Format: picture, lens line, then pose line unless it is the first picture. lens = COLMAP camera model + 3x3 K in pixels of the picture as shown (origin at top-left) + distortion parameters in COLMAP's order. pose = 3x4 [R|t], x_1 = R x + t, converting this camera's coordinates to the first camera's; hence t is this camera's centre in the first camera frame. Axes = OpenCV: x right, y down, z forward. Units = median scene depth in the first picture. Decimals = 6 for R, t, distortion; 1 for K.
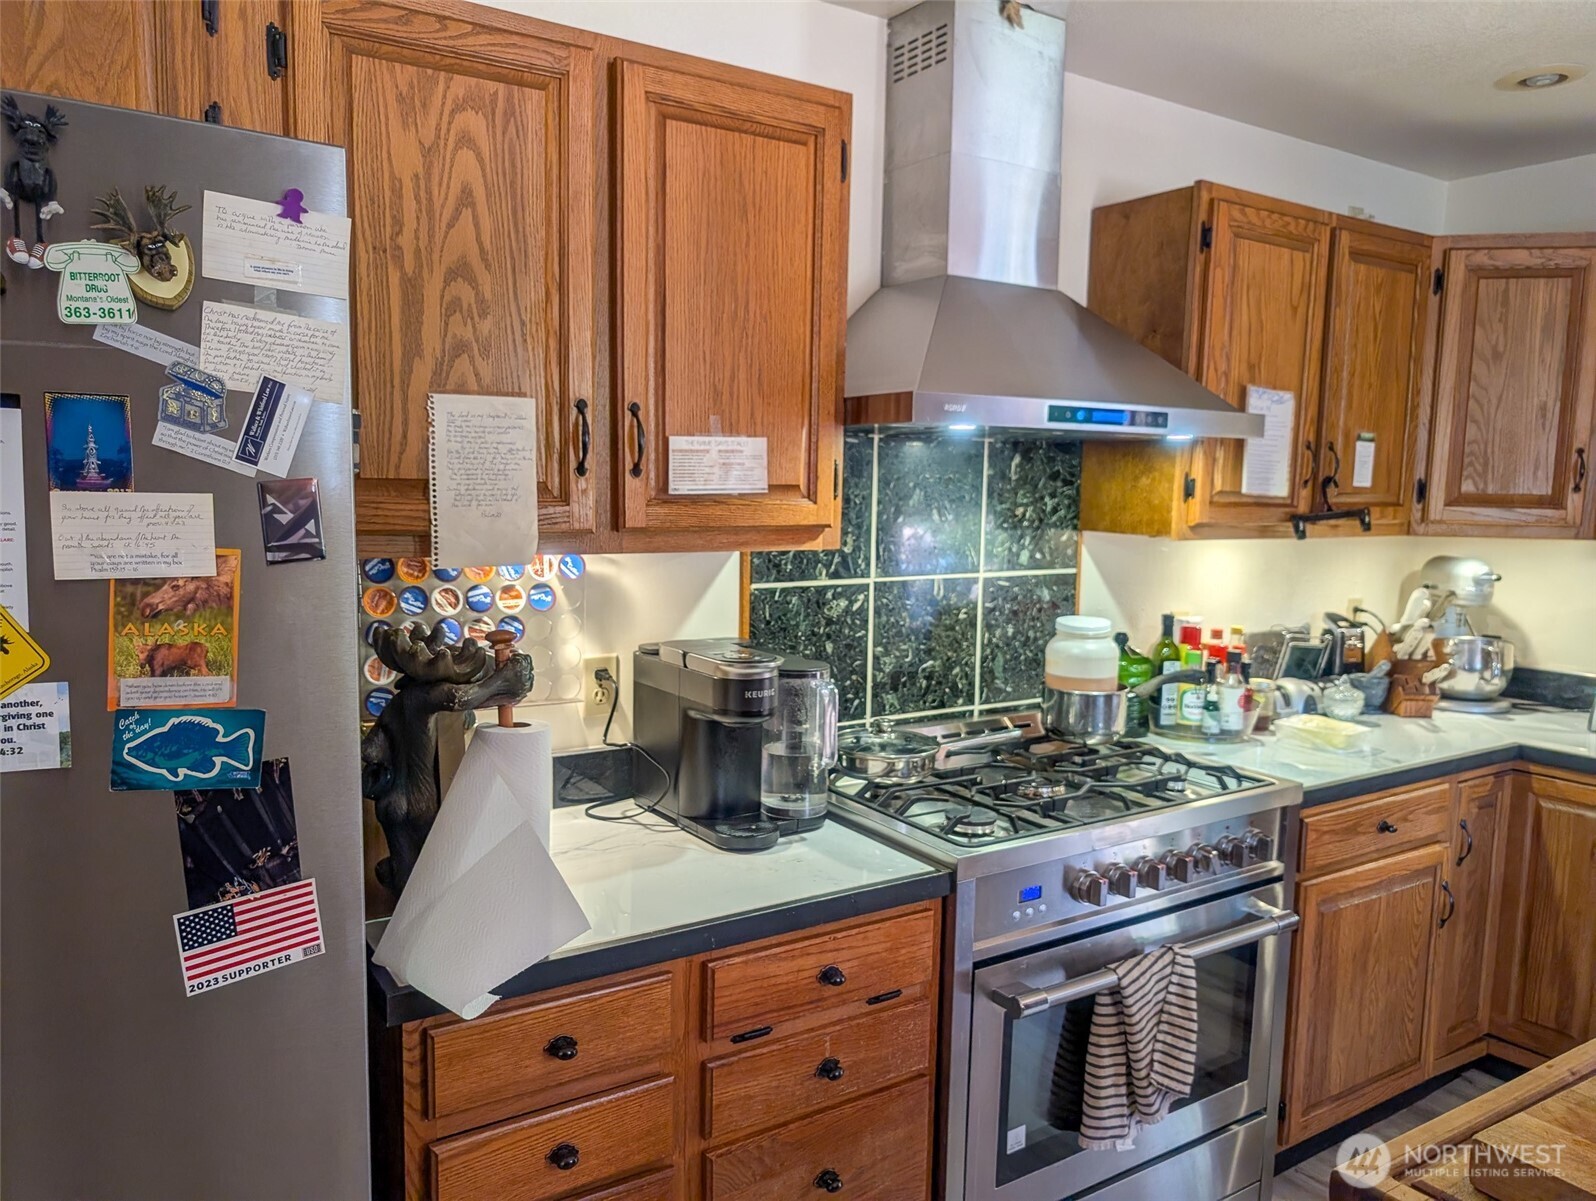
lens RADIAL K [[1131.9, 0, 800.9], [0, 1131.9, 617.7], [0, 0, 1]] dist [0.001190, -0.011337]
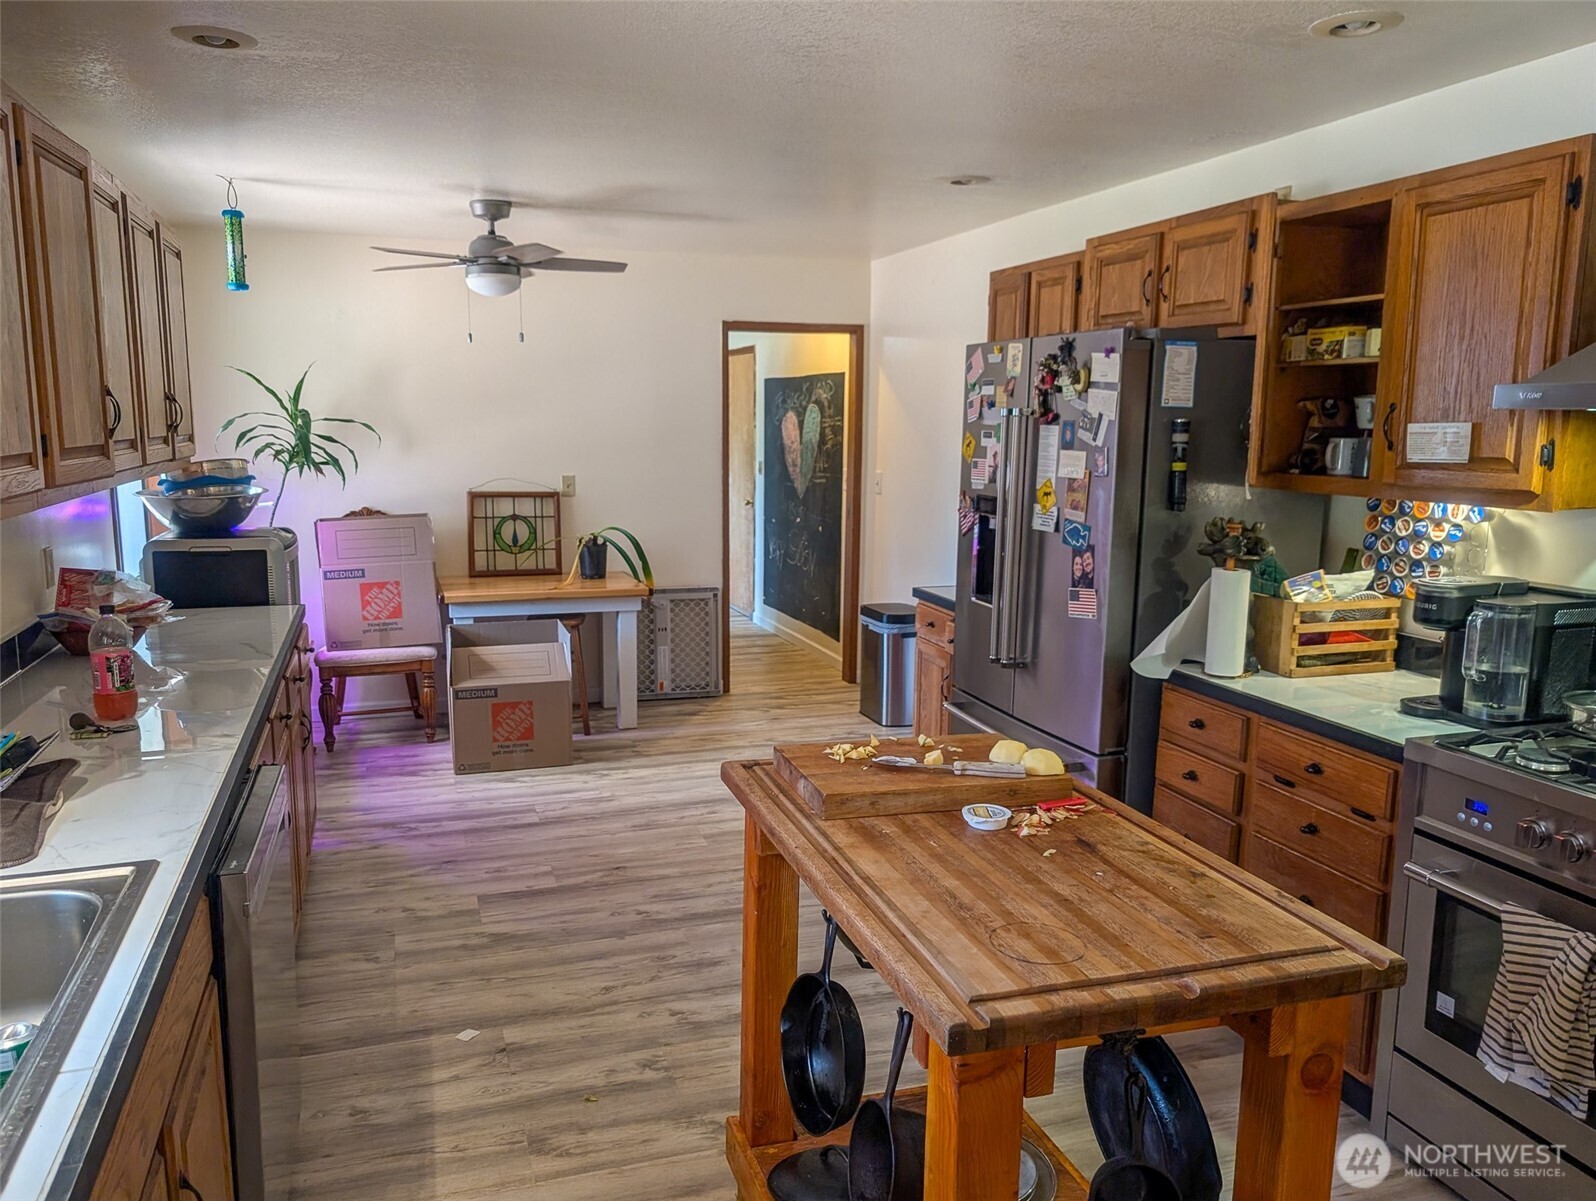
lens RADIAL K [[1131.9, 0, 800.0], [0, 1131.9, 596.4], [0, 0, 1]] dist [0.001190, -0.011337]
pose [[-0.223695, 0.133226, -0.965511, 2.537616], [-0.130264, 0.977640, 0.165080, -0.126120], [0.965915, 0.162699, -0.201339, 0.894874]]
